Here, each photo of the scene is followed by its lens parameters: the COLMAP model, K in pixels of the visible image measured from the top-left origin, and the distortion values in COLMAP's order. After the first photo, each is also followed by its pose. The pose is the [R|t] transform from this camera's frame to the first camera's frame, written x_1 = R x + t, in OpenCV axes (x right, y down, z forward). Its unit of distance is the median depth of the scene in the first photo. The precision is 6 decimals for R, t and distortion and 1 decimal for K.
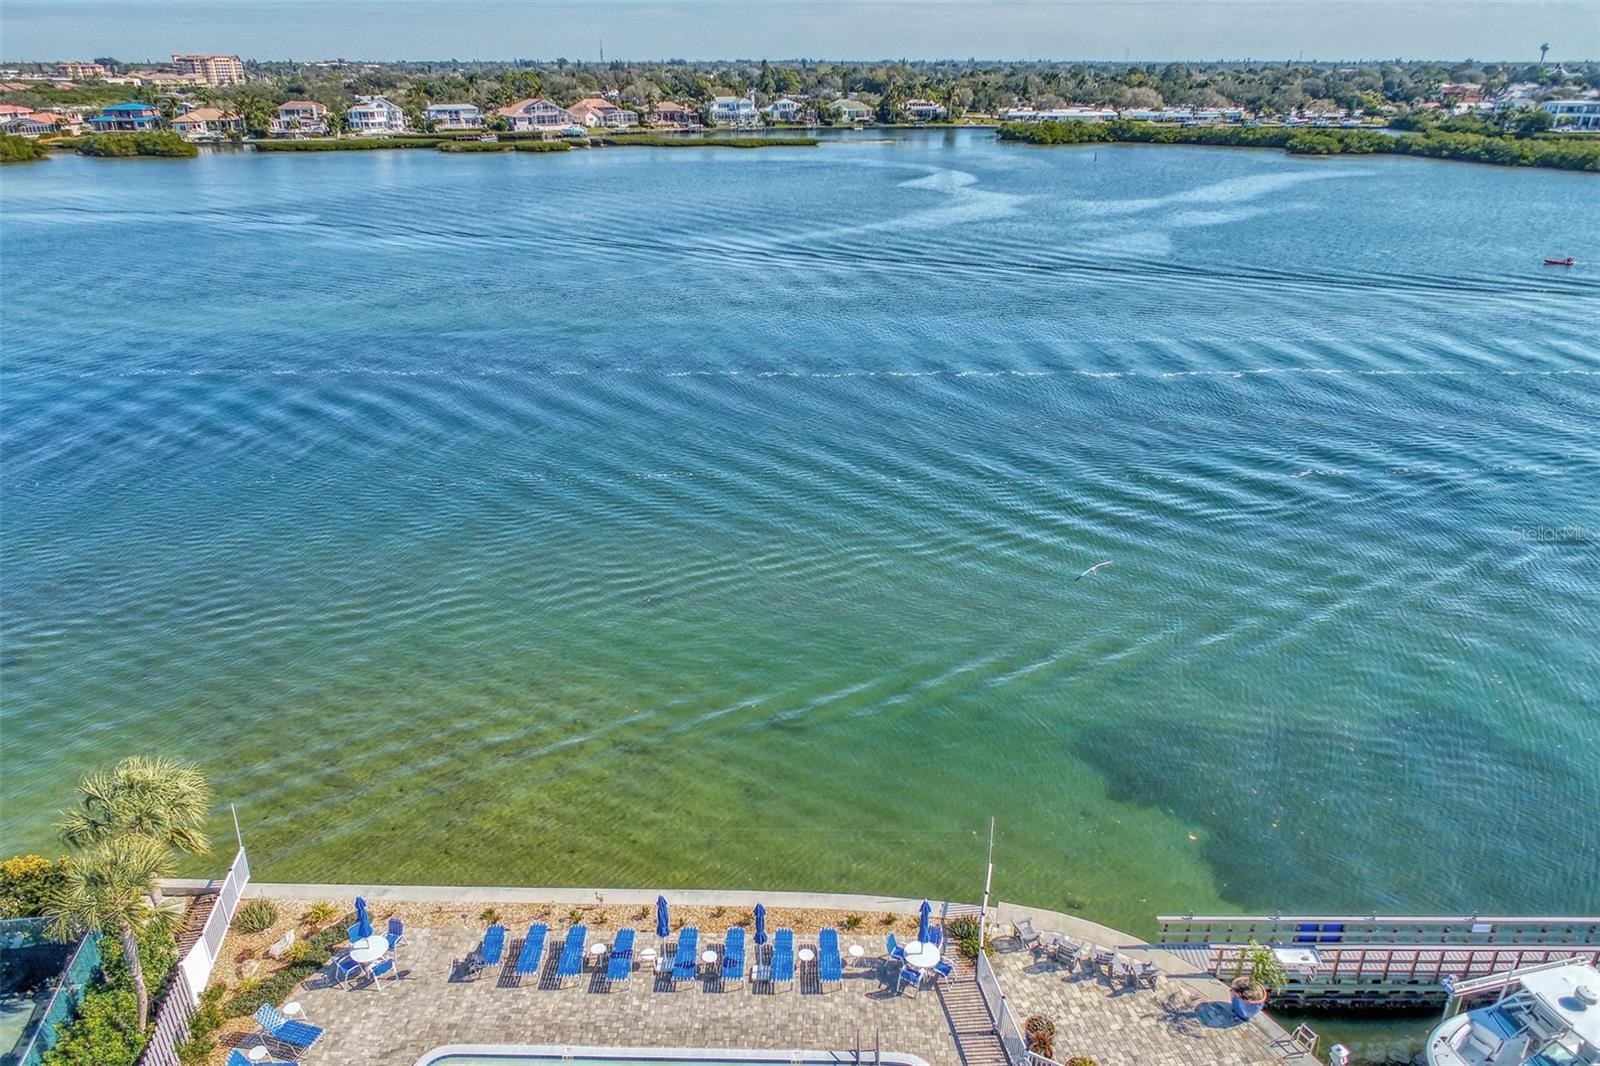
lens RADIAL K [[1116.0, 0, 823.4], [0, 1116.0, 533.5], [0, 0, 1]] dist [0.003704, 0.005340]
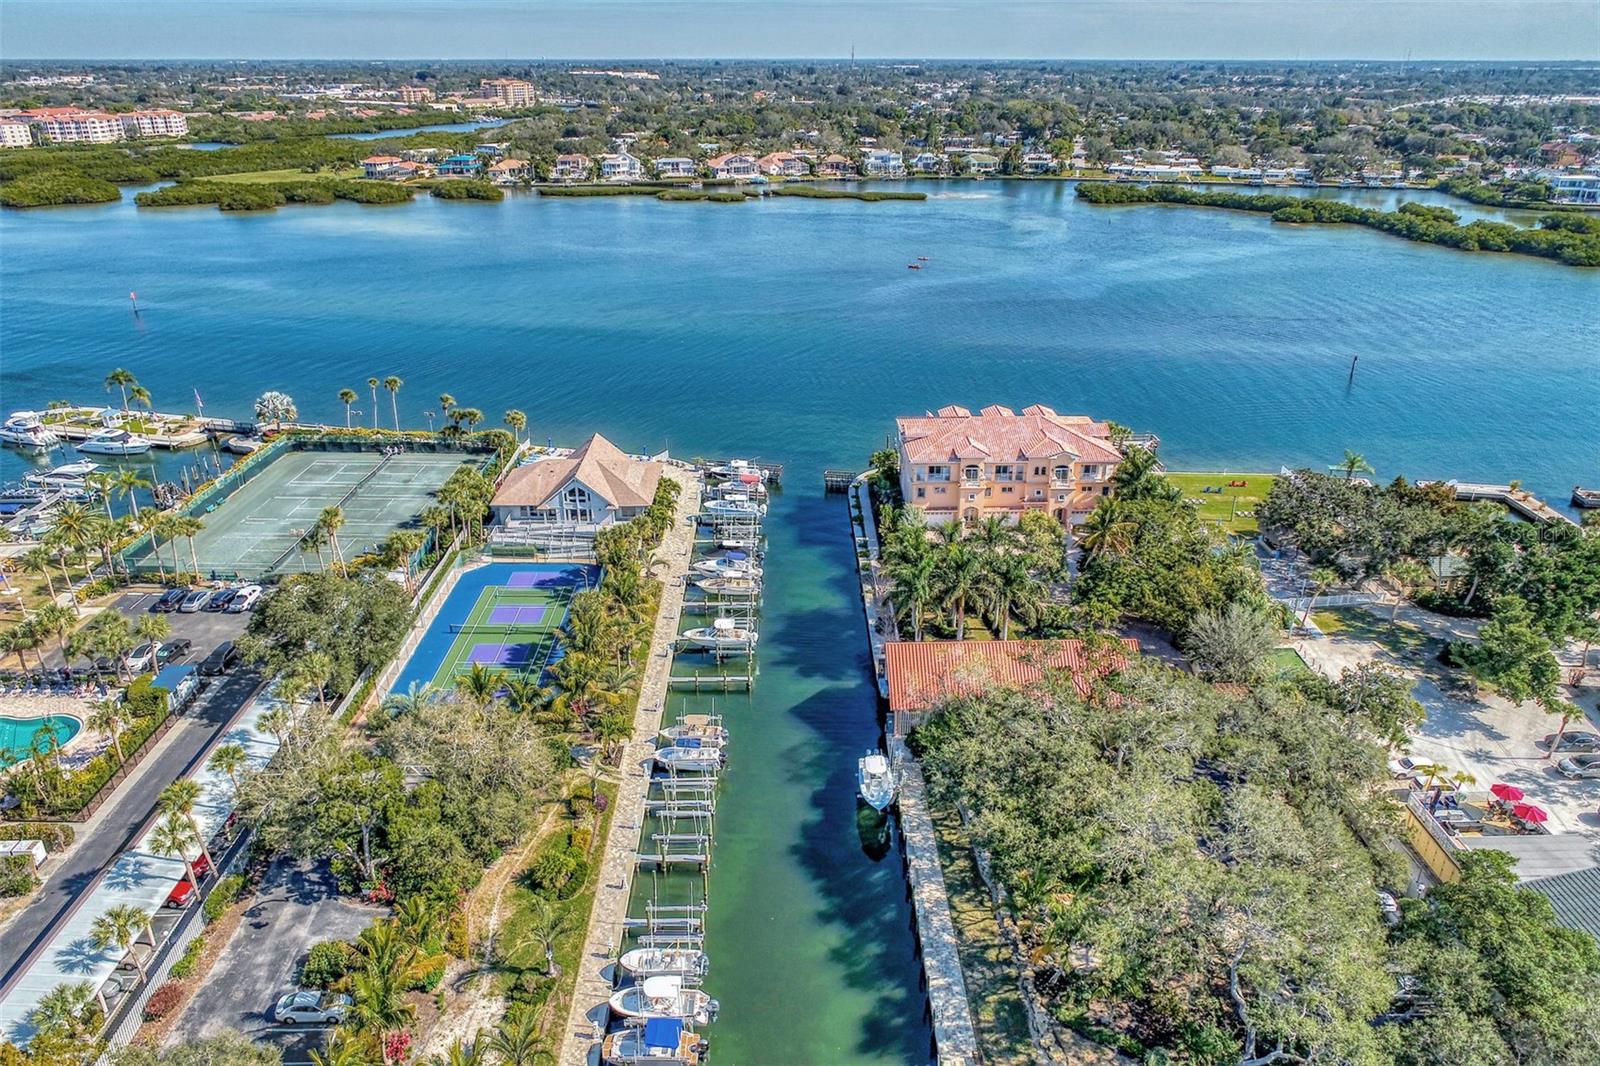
lens RADIAL K [[1116.0, 0, 823.4], [0, 1116.0, 533.5], [0, 0, 1]] dist [0.003704, 0.005340]
pose [[0.977772, 0.086612, -0.190946, 0.149026], [-0.086143, 0.996225, 0.010774, 0.045423], [0.191158, 0.005914, 0.981541, -0.310427]]
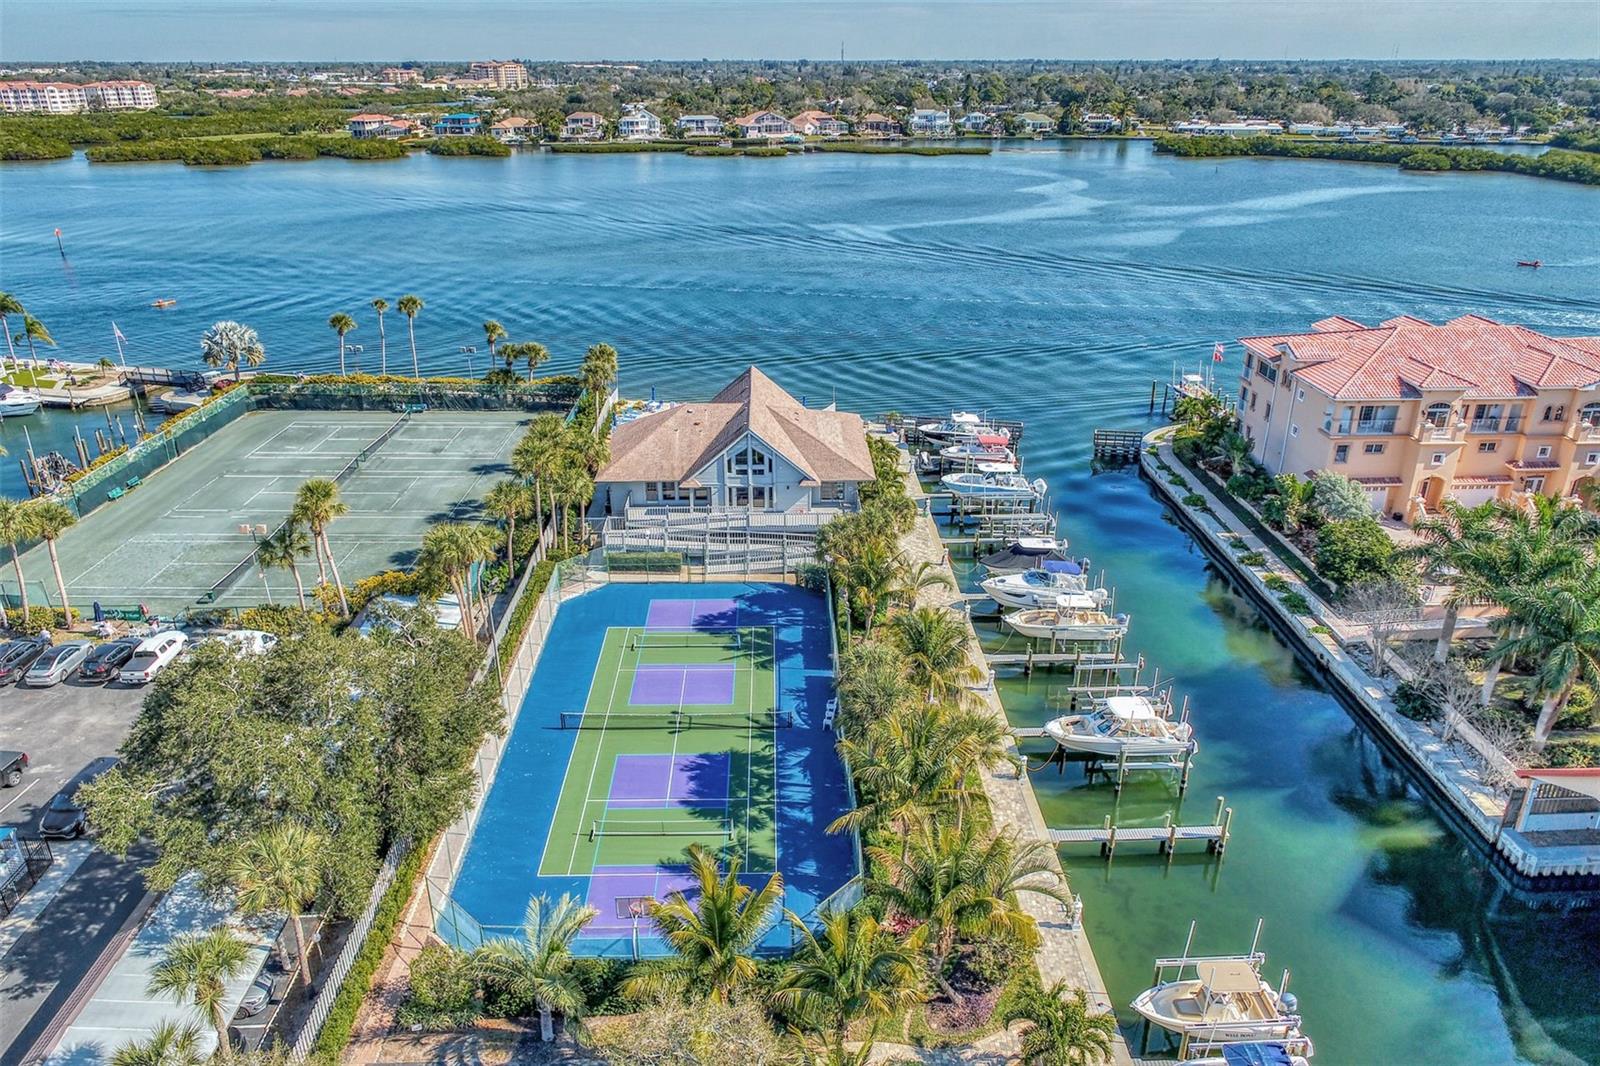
lens RADIAL K [[1116.0, 0, 823.4], [0, 1116.0, 533.5], [0, 0, 1]] dist [0.003704, 0.005340]
pose [[0.980446, 0.078256, -0.180562, 0.060123], [-0.077962, 0.996918, 0.008732, 0.053456], [0.180689, 0.005516, 0.983525, -0.182251]]
